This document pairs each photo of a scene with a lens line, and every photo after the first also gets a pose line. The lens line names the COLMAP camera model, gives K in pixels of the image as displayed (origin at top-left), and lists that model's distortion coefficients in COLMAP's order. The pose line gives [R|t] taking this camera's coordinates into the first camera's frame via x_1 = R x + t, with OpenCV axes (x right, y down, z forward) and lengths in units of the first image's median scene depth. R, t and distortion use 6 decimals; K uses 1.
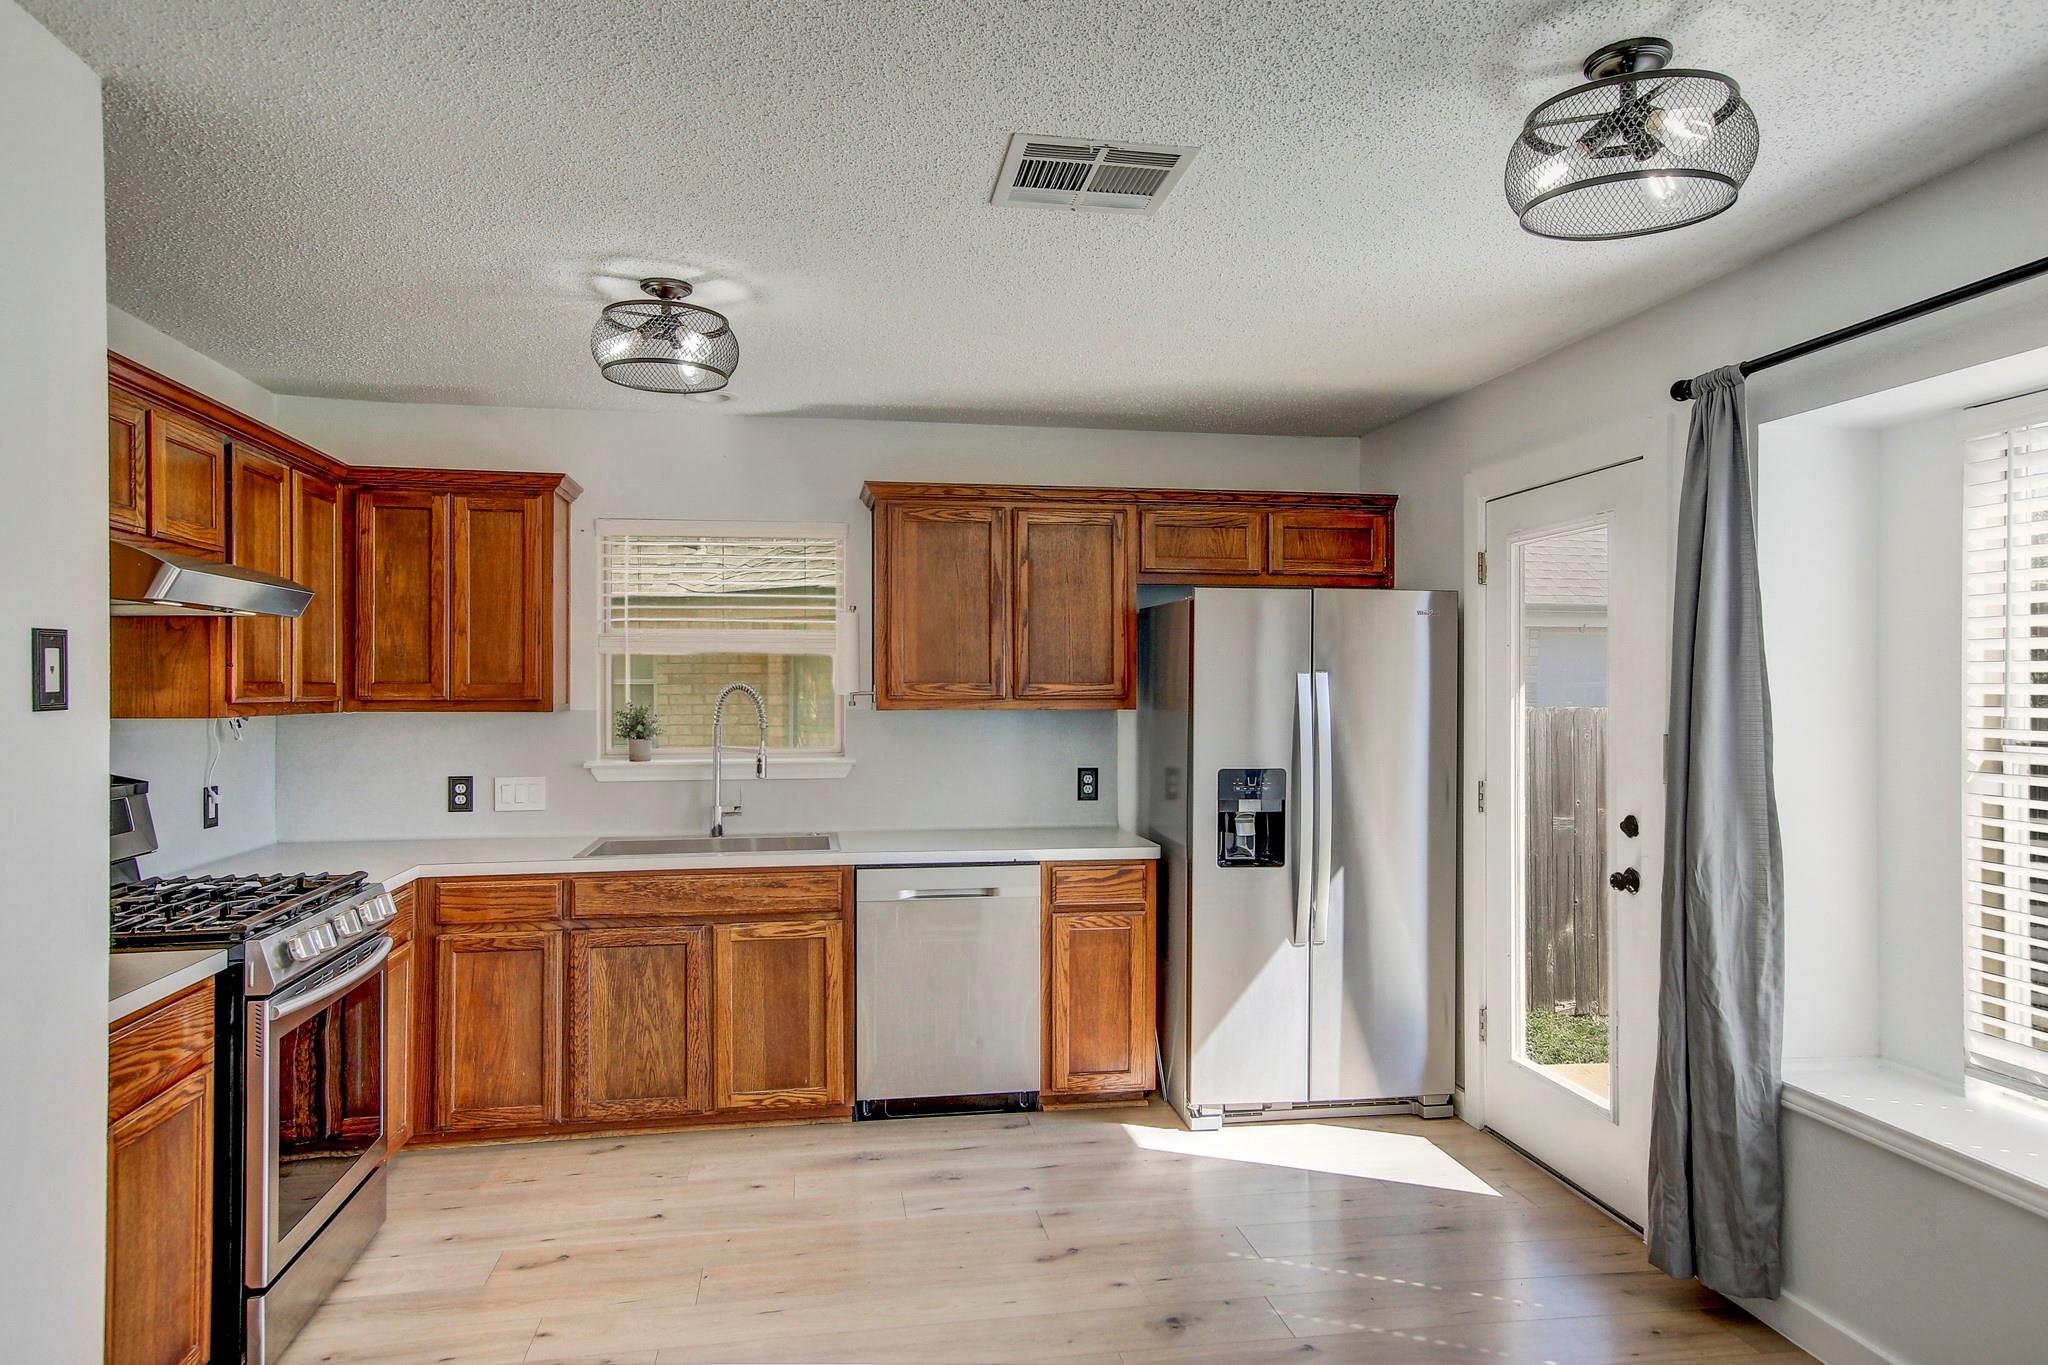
lens RADIAL K [[1305.8, 0, 1023.6], [0, 1305.8, 679.7], [0, 0, 1]] dist [0.048088, 0.001982]
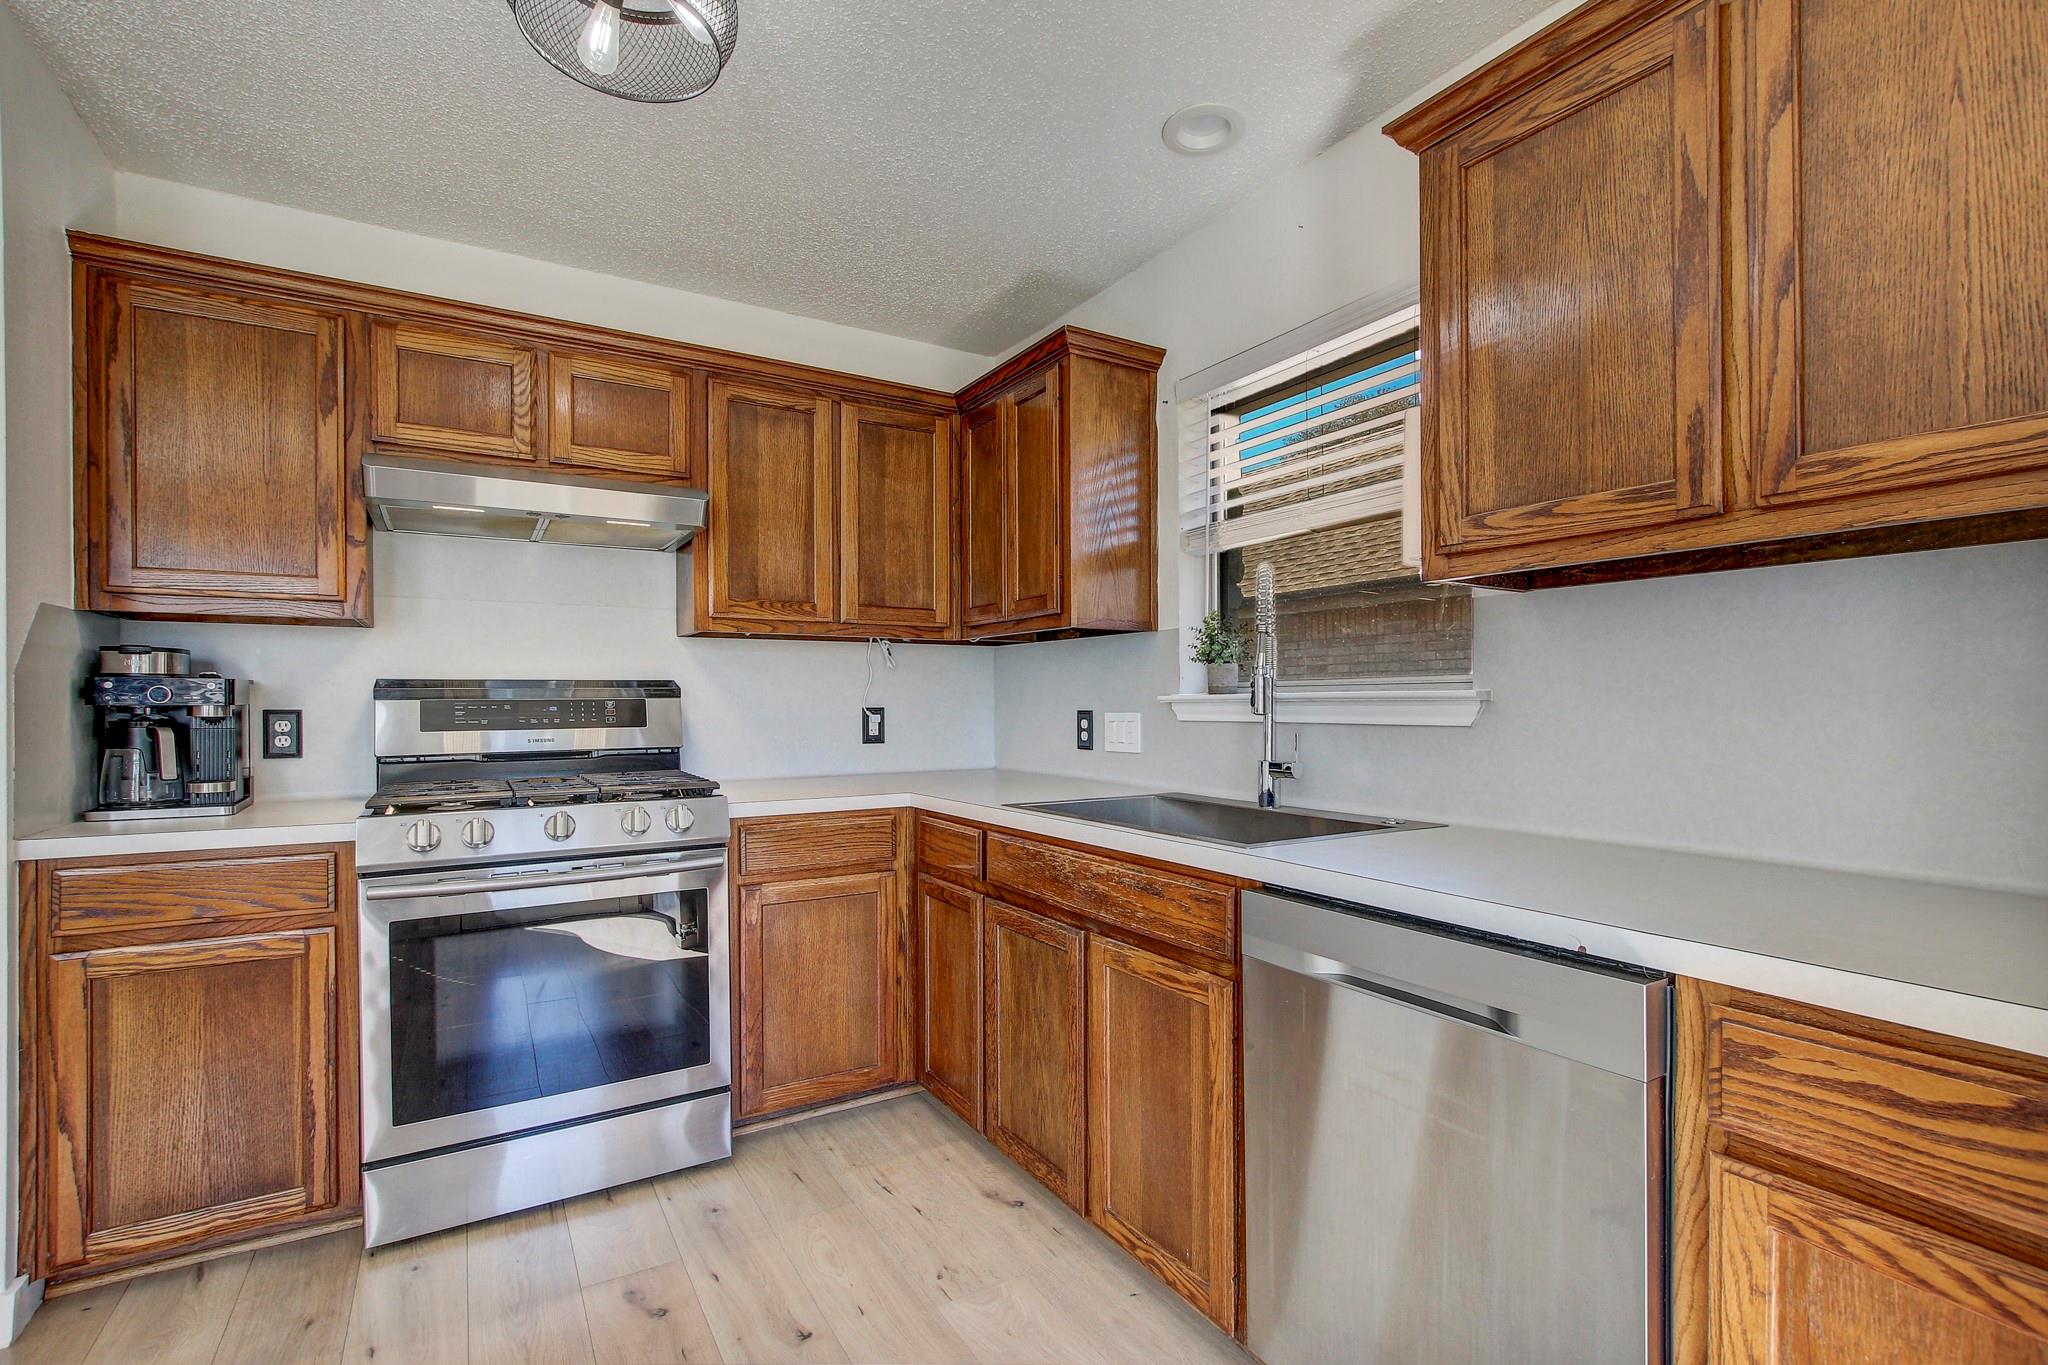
lens RADIAL K [[935.6, 0, 1022.8], [0, 935.6, 702.8], [0, 0, 1]] dist [-0.011435, 0.003832]
pose [[0.370387, -0.000199, -0.928878, 0.172508], [0.007482, 0.999968, 0.002769, 0.072742], [0.928847, -0.007976, 0.370377, 0.795090]]
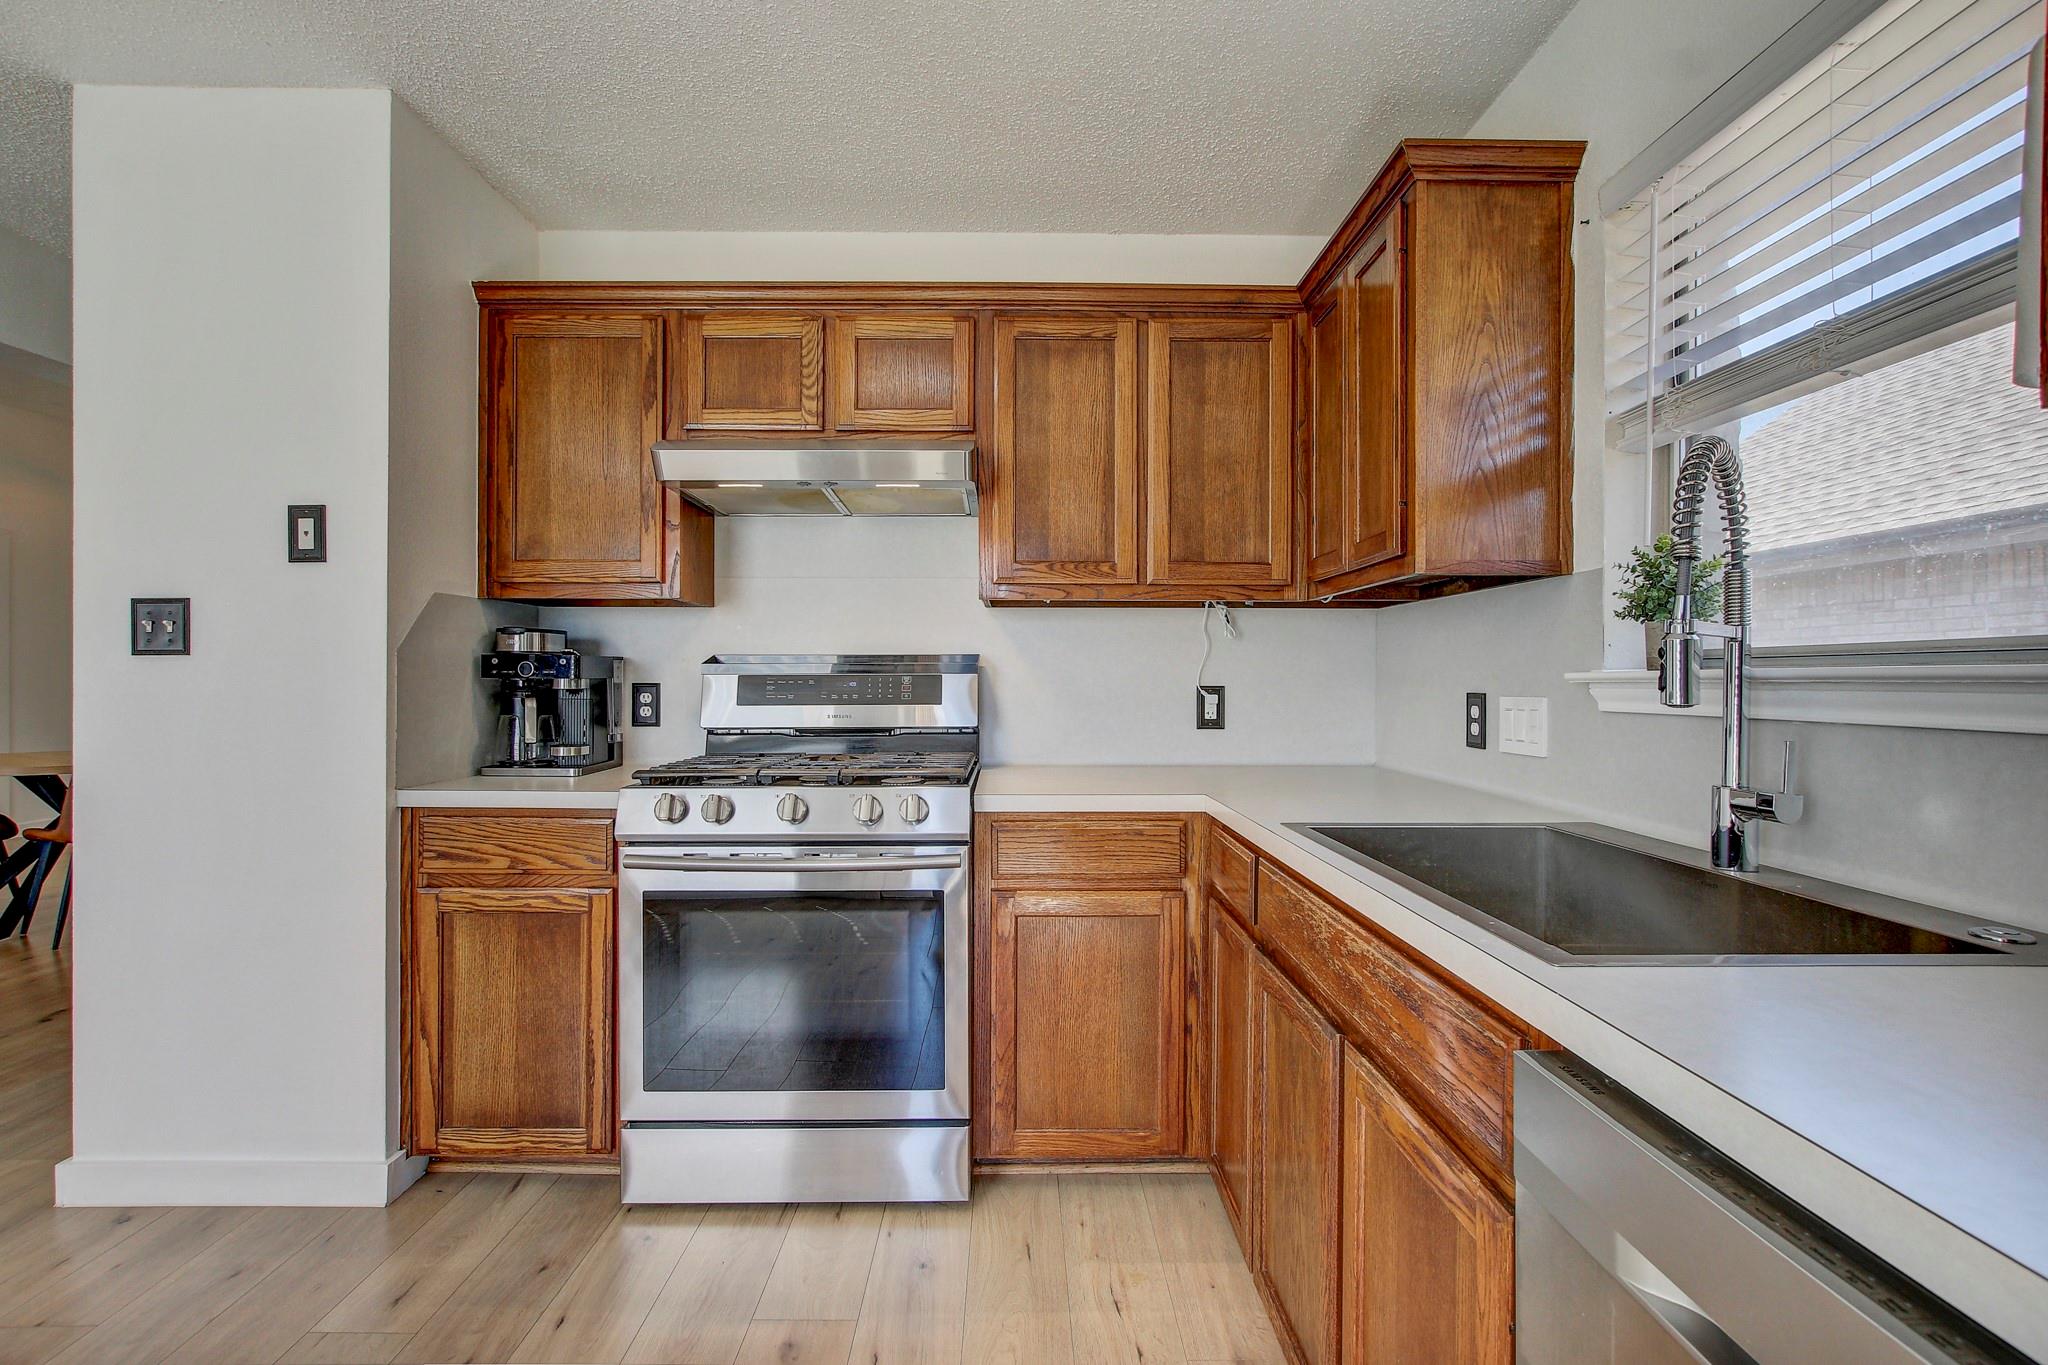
lens RADIAL K [[935.6, 0, 1023.0], [0, 935.6, 681.8], [0, 0, 1]] dist [-0.011435, 0.003832]
pose [[-0.154189, 0.002505, -0.988038, 0.065885], [0.001566, 0.999996, 0.002290, 0.073205], [0.988040, -0.001194, -0.154192, 0.937774]]
